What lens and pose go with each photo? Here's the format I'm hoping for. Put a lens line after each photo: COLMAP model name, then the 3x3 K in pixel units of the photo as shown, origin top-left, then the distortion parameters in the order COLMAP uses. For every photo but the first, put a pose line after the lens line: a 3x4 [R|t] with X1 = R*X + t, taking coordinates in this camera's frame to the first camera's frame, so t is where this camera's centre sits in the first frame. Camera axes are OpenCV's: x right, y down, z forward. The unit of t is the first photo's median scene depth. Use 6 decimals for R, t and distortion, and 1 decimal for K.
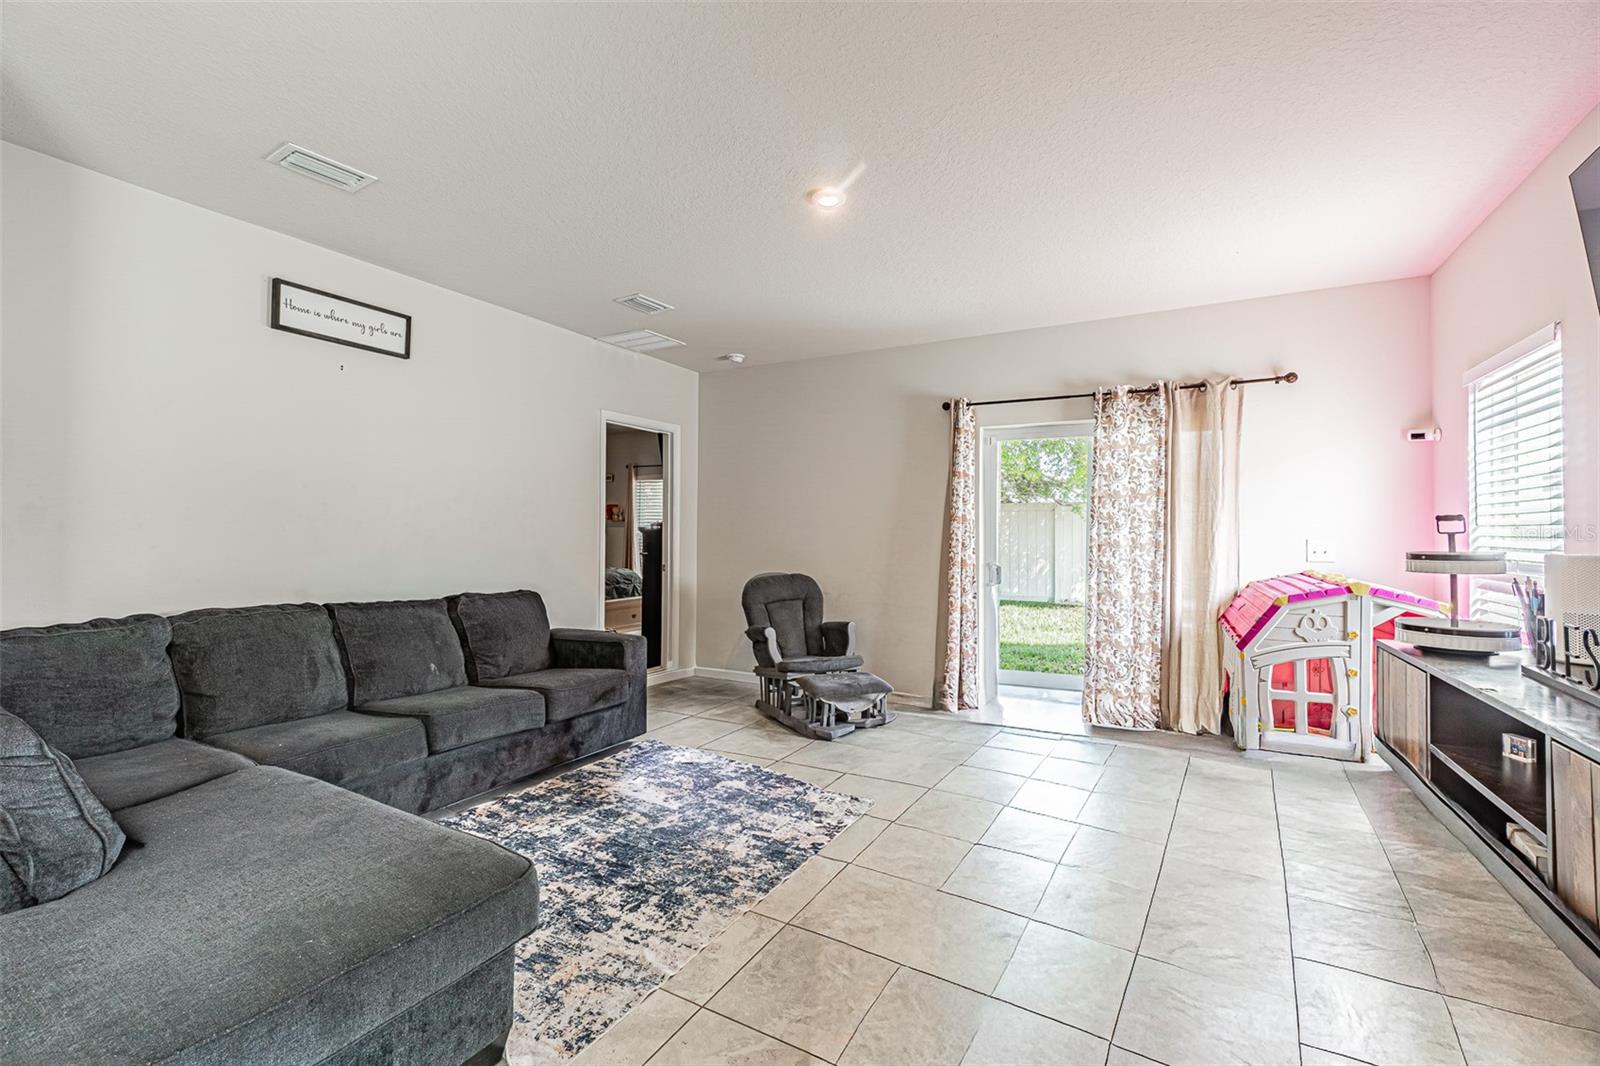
lens RADIAL K [[668.7, 0, 790.0], [0, 668.7, 525.6], [0, 0, 1]] dist [-0.025360, 0.000205]
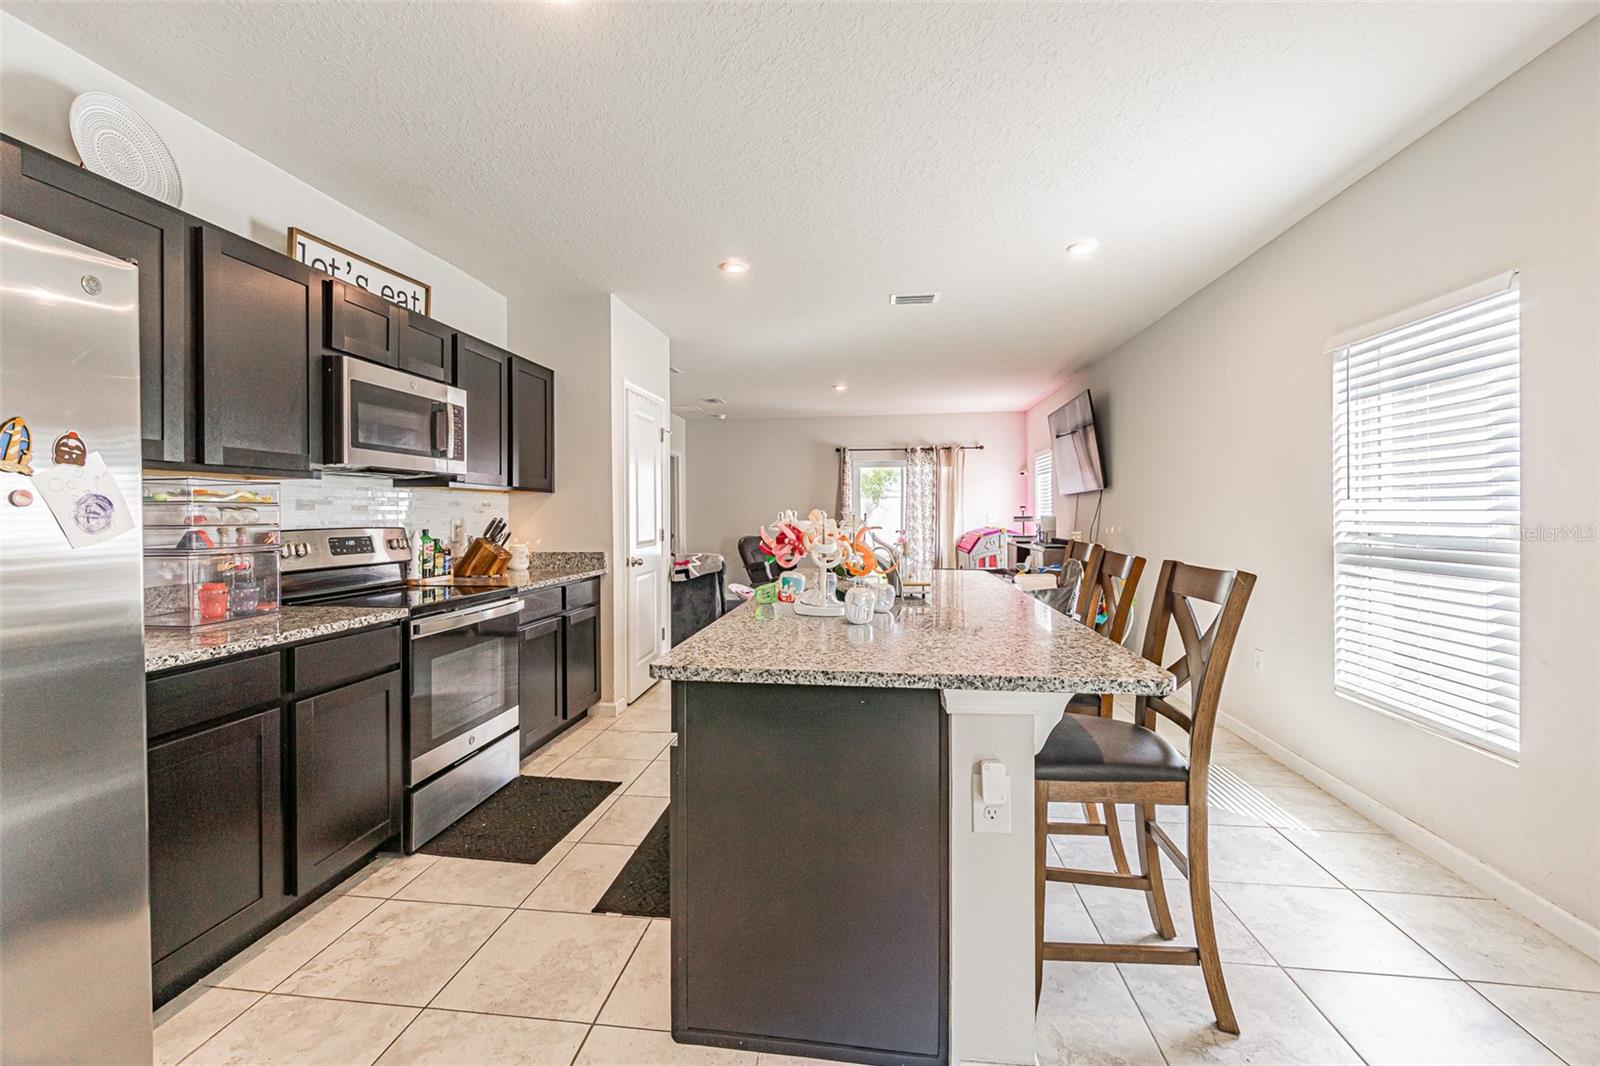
lens RADIAL K [[668.7, 0, 801.1], [0, 668.7, 520.9], [0, 0, 1]] dist [-0.025360, 0.000205]
pose [[0.916359, -0.022359, 0.399732, -0.790482], [0.014166, 0.999625, 0.023441, -0.016932], [-0.400106, -0.015818, 0.916332, -0.938341]]
